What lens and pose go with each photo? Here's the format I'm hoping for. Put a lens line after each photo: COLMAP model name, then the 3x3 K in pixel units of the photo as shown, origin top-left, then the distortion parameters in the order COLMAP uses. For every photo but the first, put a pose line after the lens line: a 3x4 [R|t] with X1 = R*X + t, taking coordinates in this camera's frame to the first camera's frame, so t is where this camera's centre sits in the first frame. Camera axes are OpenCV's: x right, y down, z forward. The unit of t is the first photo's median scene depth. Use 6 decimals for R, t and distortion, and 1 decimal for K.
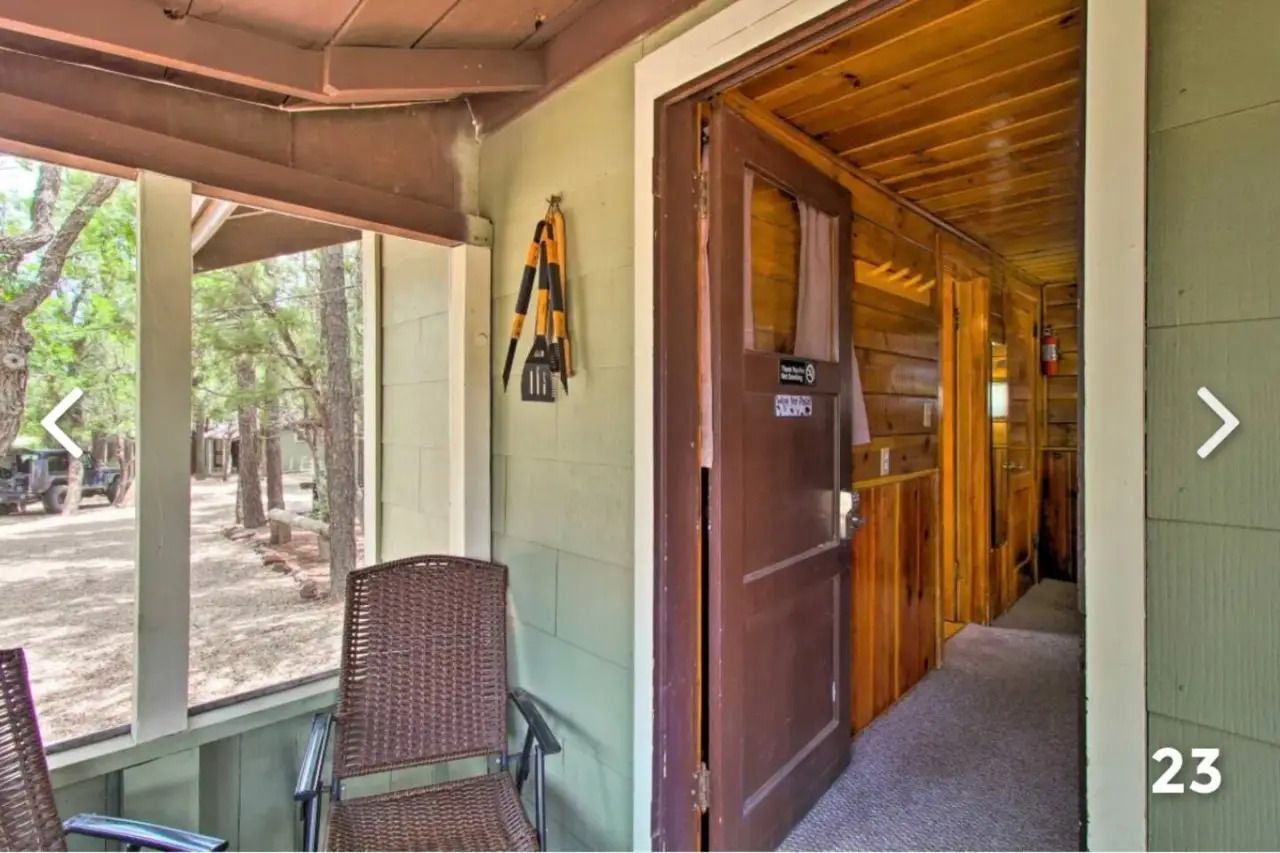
lens RADIAL K [[601.1, 0, 636.2], [0, 601.1, 420.2], [0, 0, 1]] dist [0.006159, 0.000139]
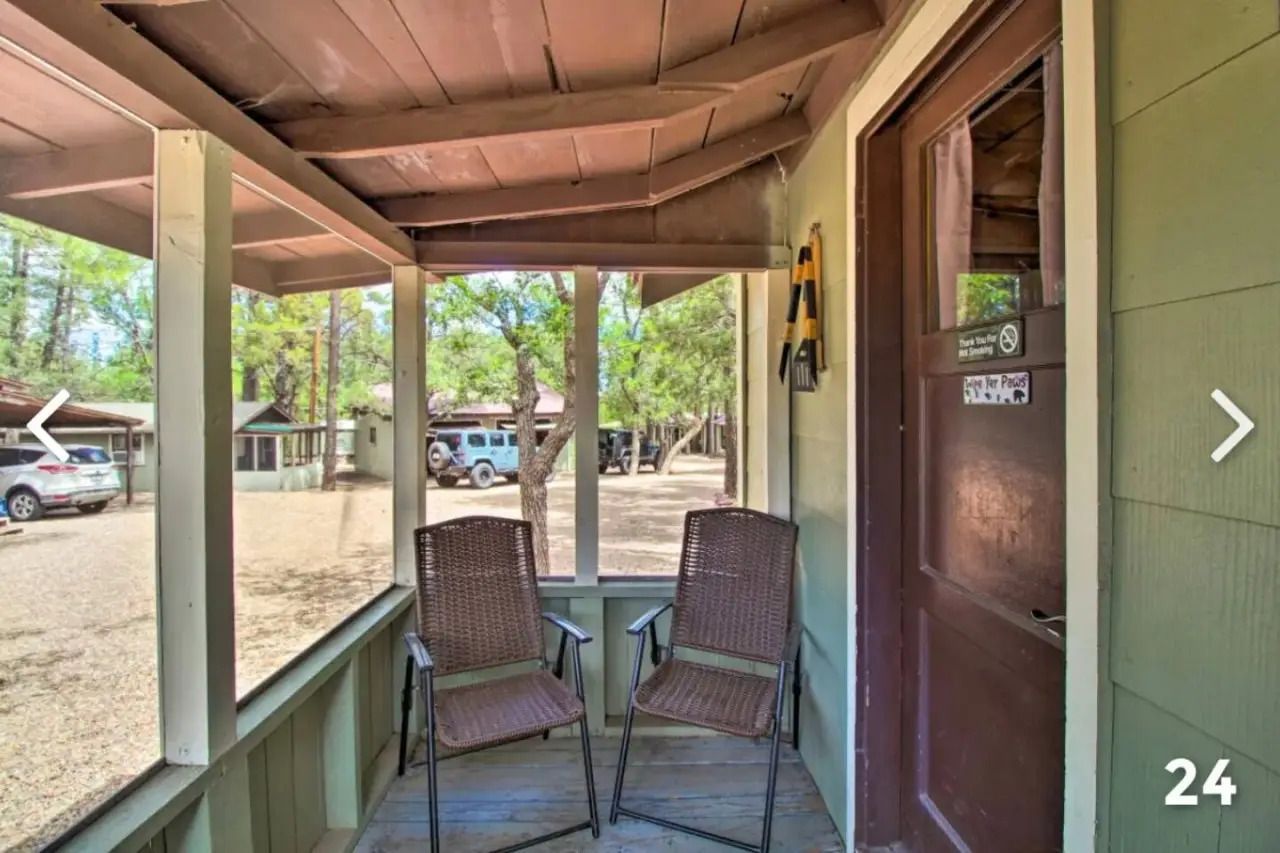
lens RADIAL K [[601.1, 0, 643.0], [0, 601.1, 421.0], [0, 0, 1]] dist [0.006159, 0.000139]
pose [[0.734046, 0.009454, -0.679033, 0.393175], [0.004722, 0.999808, 0.019025, 0.002967], [0.679083, -0.017172, 0.733861, -0.125098]]
